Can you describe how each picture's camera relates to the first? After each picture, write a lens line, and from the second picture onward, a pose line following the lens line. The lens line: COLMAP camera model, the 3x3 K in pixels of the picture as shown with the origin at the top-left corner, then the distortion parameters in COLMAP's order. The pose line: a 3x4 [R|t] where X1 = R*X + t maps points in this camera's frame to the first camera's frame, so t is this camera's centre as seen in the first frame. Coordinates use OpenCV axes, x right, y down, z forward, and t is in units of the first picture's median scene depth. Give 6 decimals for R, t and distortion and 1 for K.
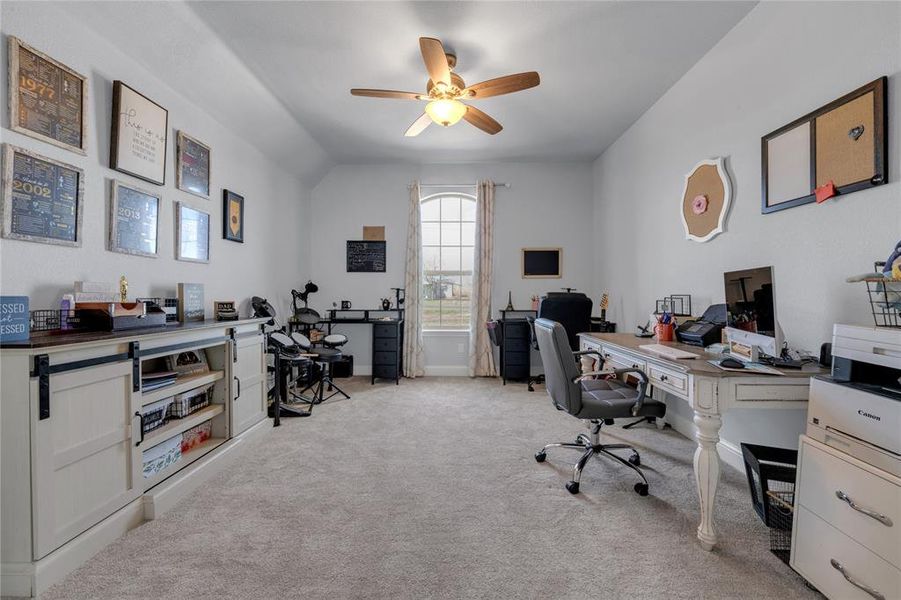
lens RADIAL K [[357.2, 0, 452.2], [0, 357.2, 298.0], [0, 0, 1]] dist [-0.000413, -0.000107]
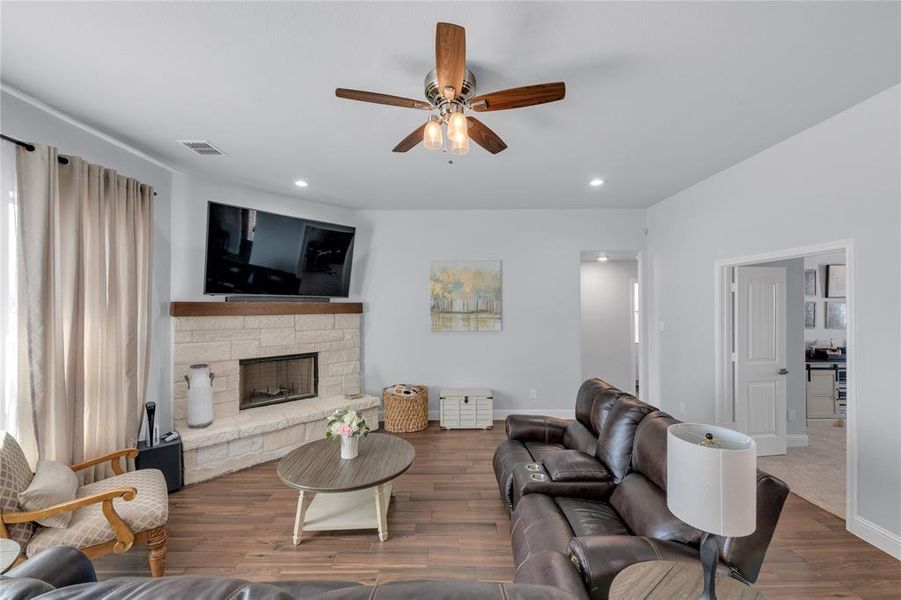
lens RADIAL K [[367.0, 0, 449.7], [0, 367.0, 305.1], [0, 0, 1]] dist [0.000480, 0.000153]
pose [[0.030715, -0.010403, -0.999474, 1.912789], [0.000032, 0.999946, -0.010406, -0.309656], [0.999528, 0.000287, 0.030713, -2.131449]]
